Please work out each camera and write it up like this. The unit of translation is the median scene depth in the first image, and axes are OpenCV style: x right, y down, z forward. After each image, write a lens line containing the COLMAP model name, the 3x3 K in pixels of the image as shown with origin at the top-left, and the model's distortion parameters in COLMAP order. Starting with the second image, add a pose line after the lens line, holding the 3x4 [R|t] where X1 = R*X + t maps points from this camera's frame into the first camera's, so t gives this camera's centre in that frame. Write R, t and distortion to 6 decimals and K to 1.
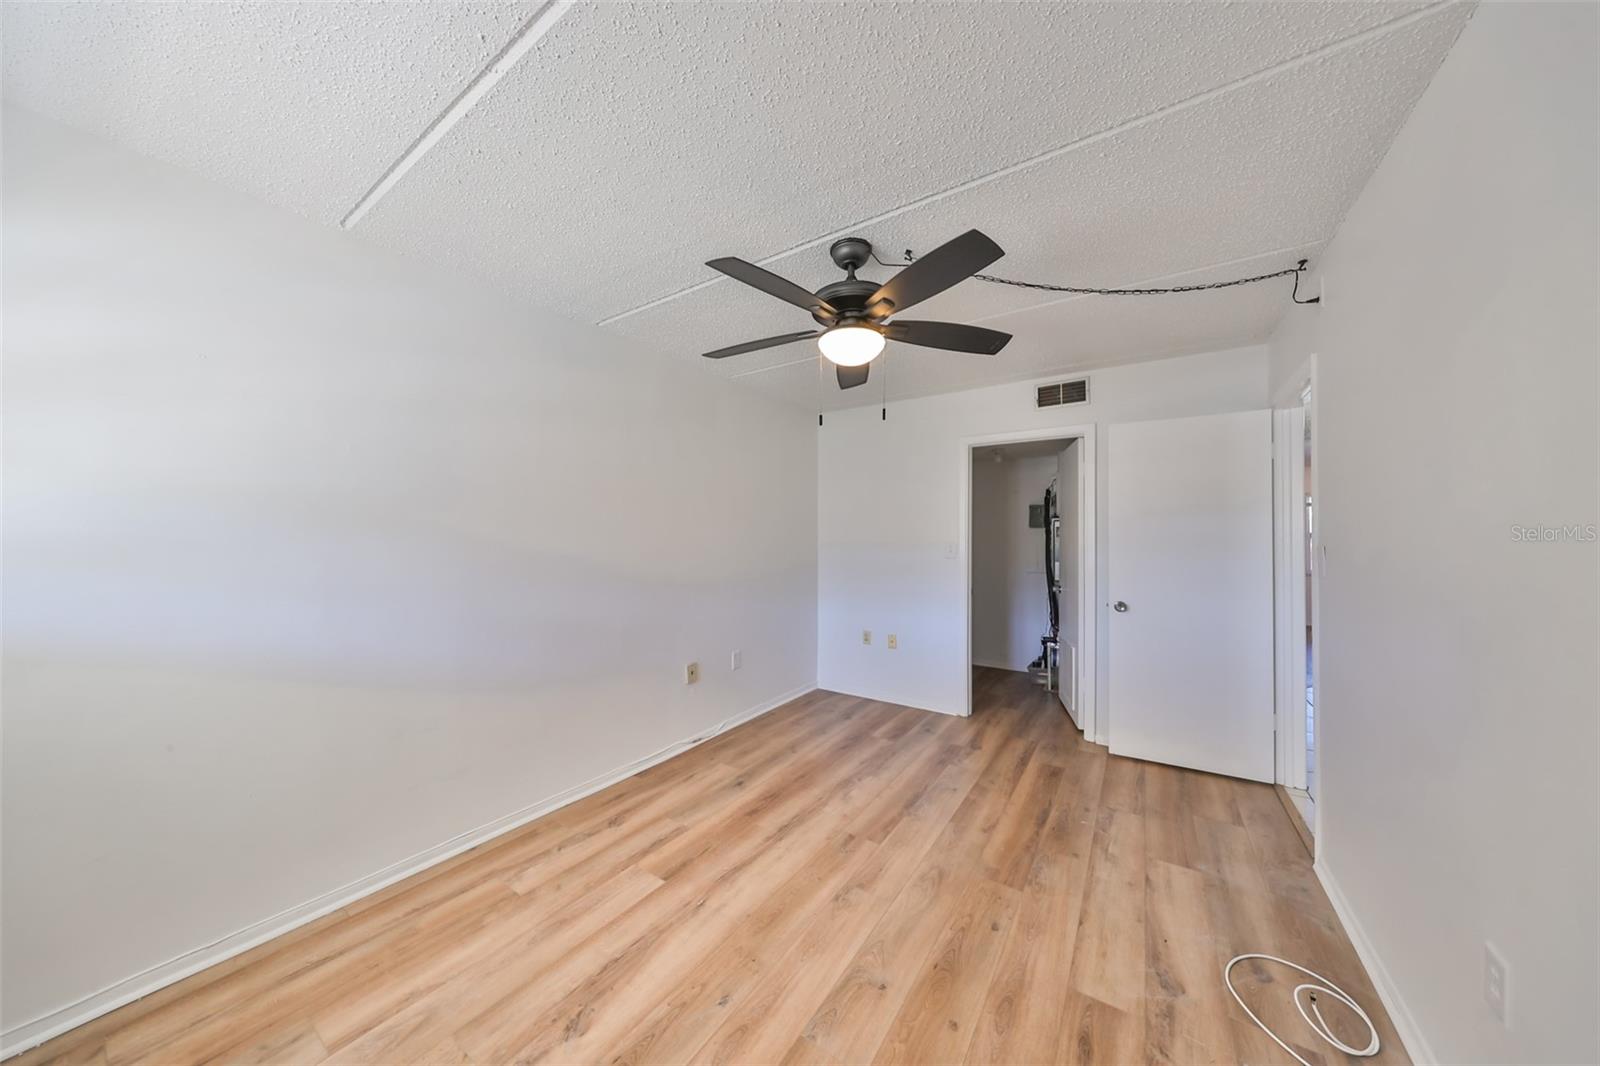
lens RADIAL K [[488.7, 0, 807.0], [0, 488.7, 535.8], [0, 0, 1]] dist [0.000303, 0.000027]
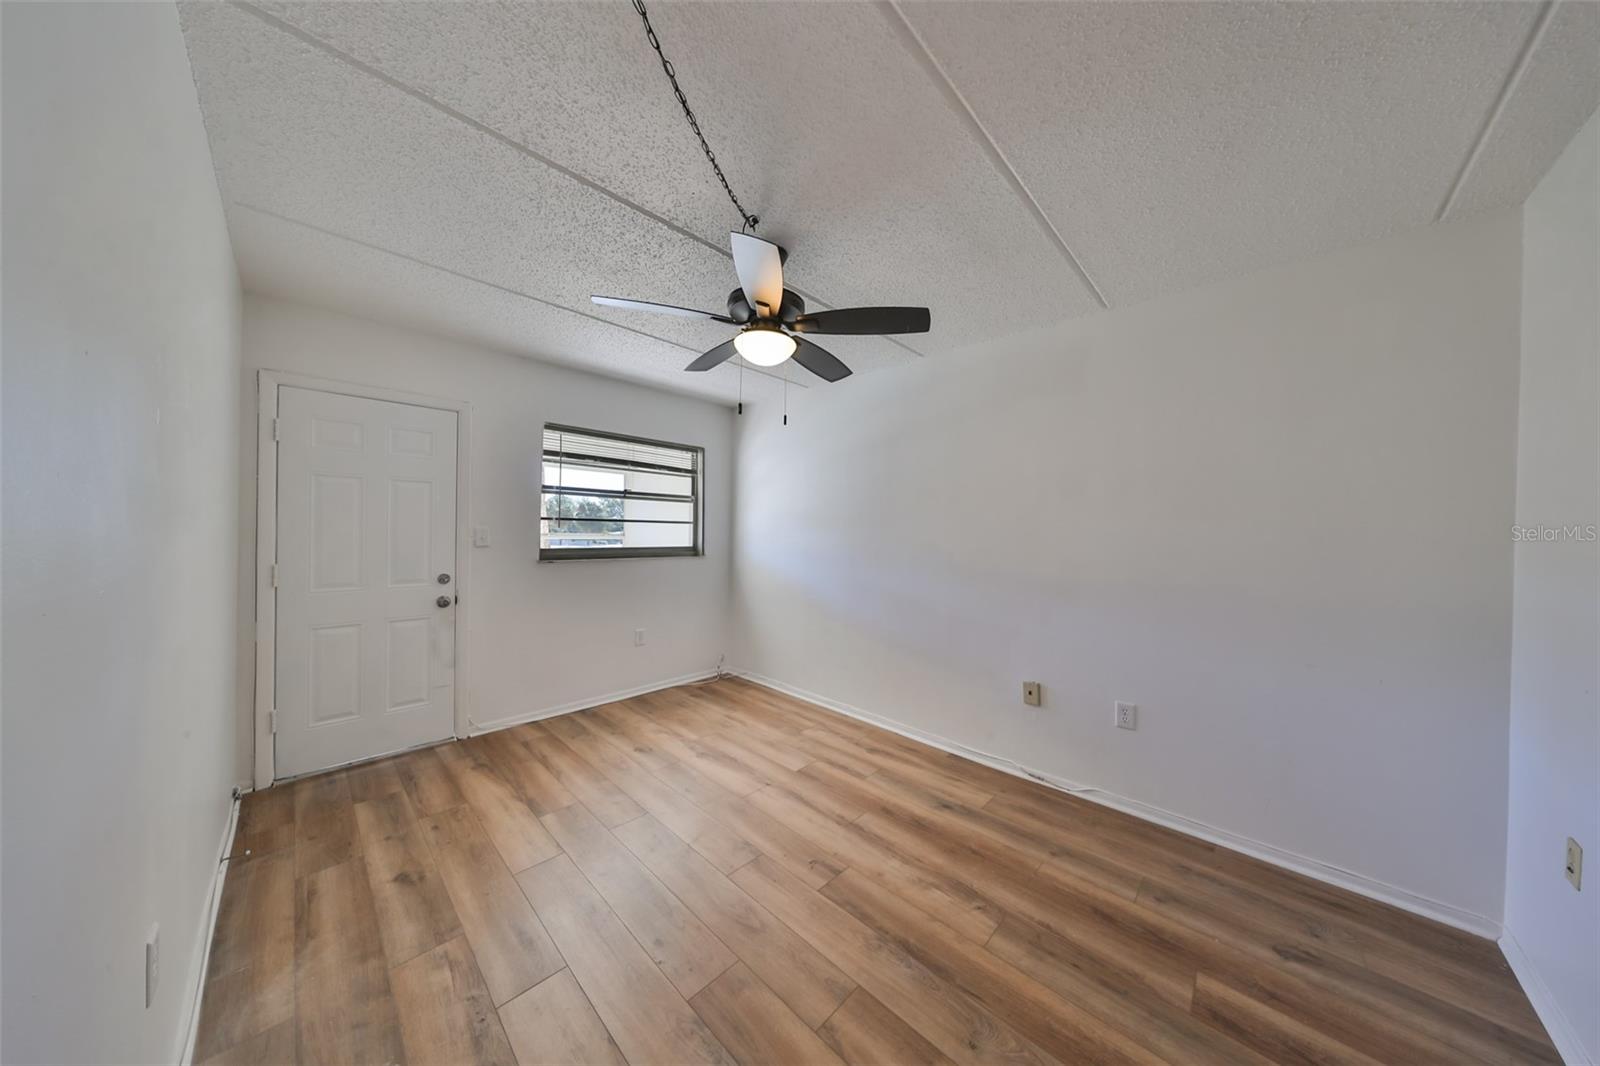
lens RADIAL K [[488.7, 0, 807.0], [0, 488.7, 535.8], [0, 0, 1]] dist [0.000303, 0.000027]
pose [[-0.151049, 0.004207, -0.988517, 0.826677], [-0.016788, 0.999836, 0.006820, 0.011151], [0.988384, 0.017625, -0.150953, 0.924315]]
